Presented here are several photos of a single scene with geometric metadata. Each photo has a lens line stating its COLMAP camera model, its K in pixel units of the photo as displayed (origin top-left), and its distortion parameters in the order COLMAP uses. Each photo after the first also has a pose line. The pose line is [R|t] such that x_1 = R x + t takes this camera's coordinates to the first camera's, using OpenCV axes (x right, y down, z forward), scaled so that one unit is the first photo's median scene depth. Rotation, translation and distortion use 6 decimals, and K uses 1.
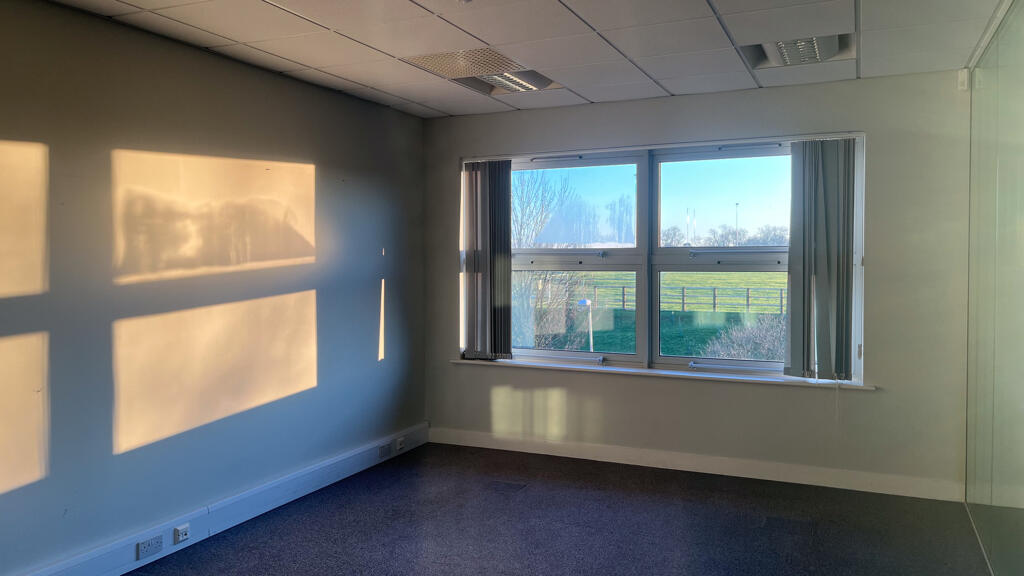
lens RADIAL K [[747.2, 0, 494.7], [0, 747.2, 284.1], [0, 0, 1]] dist [-0.008648, -0.007368]
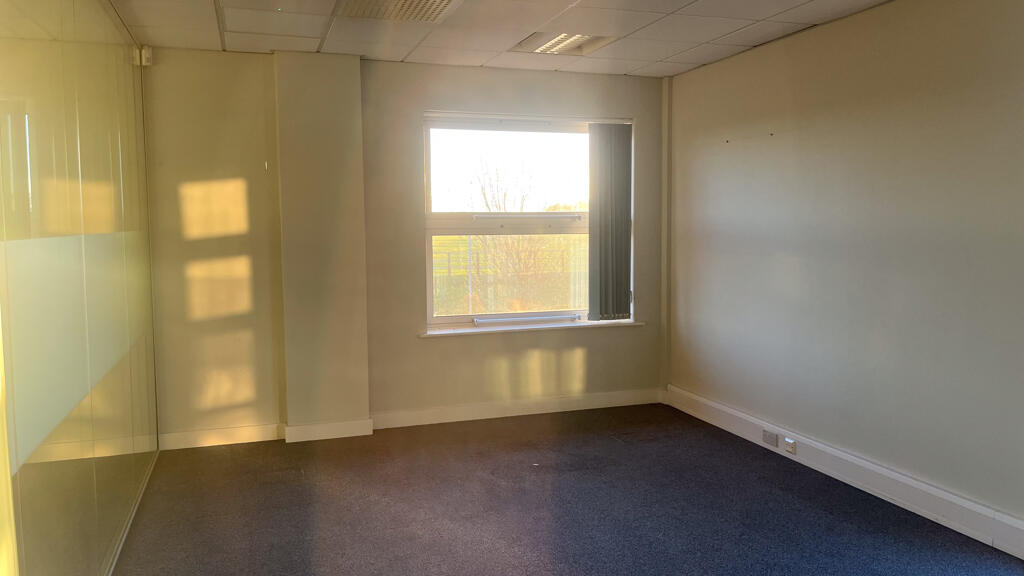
lens RADIAL K [[744.0, 0, 511.3], [0, 744.0, 328.3], [0, 0, 1]] dist [-0.007568, -0.004939]
pose [[0.704340, -0.105753, 0.701941, -0.545613], [0.034235, 0.992751, 0.115213, -0.007497], [-0.709037, -0.057118, 0.702854, 0.244772]]
